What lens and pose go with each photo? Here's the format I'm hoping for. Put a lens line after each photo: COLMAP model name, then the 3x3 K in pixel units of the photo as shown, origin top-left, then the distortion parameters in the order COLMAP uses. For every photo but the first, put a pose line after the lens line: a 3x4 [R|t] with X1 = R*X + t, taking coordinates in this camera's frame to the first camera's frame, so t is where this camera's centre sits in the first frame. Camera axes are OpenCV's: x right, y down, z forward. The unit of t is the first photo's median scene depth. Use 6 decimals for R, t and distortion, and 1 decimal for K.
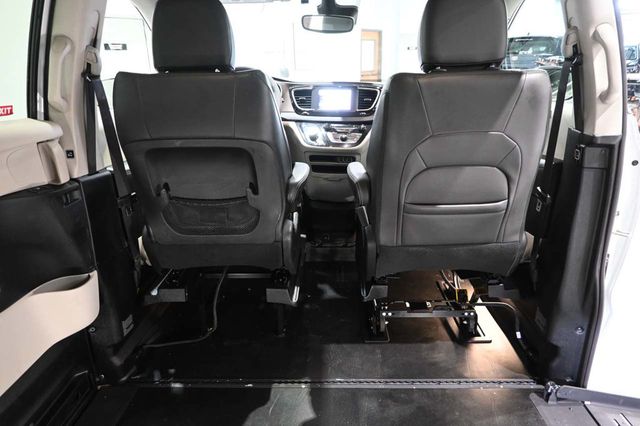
lens RADIAL K [[432.2, 0, 320.0], [0, 432.2, 213.0], [0, 0, 1]] dist [-0.005046, 0.000389]
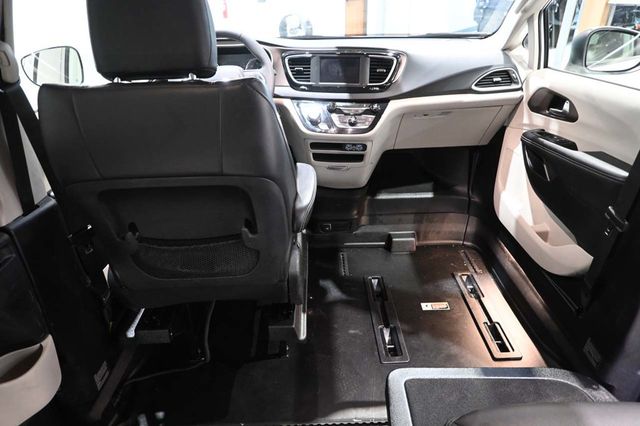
lens RADIAL K [[432.2, 0, 320.0], [0, 432.2, 213.0], [0, 0, 1]] dist [-0.005046, 0.000389]
pose [[0.998773, -0.026804, 0.041647, -0.044276], [0.019532, 0.985910, 0.166130, -0.140713], [-0.045513, -0.165112, 0.985224, 0.177695]]
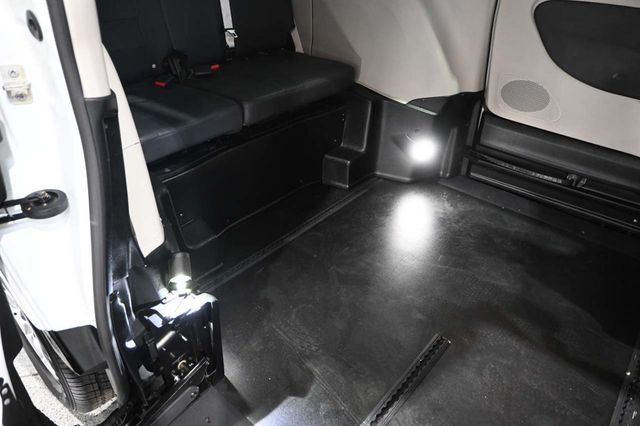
lens RADIAL K [[432.2, 0, 320.0], [0, 432.2, 213.0], [0, 0, 1]] dist [-0.005046, 0.000389]
pose [[-0.630300, 0.439196, -0.640179, 0.535015], [-0.245980, 0.669138, 0.701248, -0.151560], [0.736353, 0.599467, -0.313724, 0.538779]]
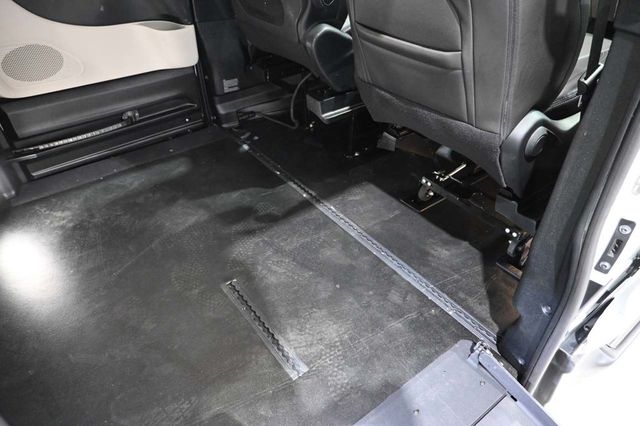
lens RADIAL K [[432.2, 0, 320.0], [0, 432.2, 213.0], [0, 0, 1]] dist [-0.005046, 0.000389]
pose [[0.625189, 0.498740, -0.600331, 0.516576], [-0.249225, 0.856491, 0.452006, -0.040526], [0.739612, -0.132972, 0.659768, 0.258377]]
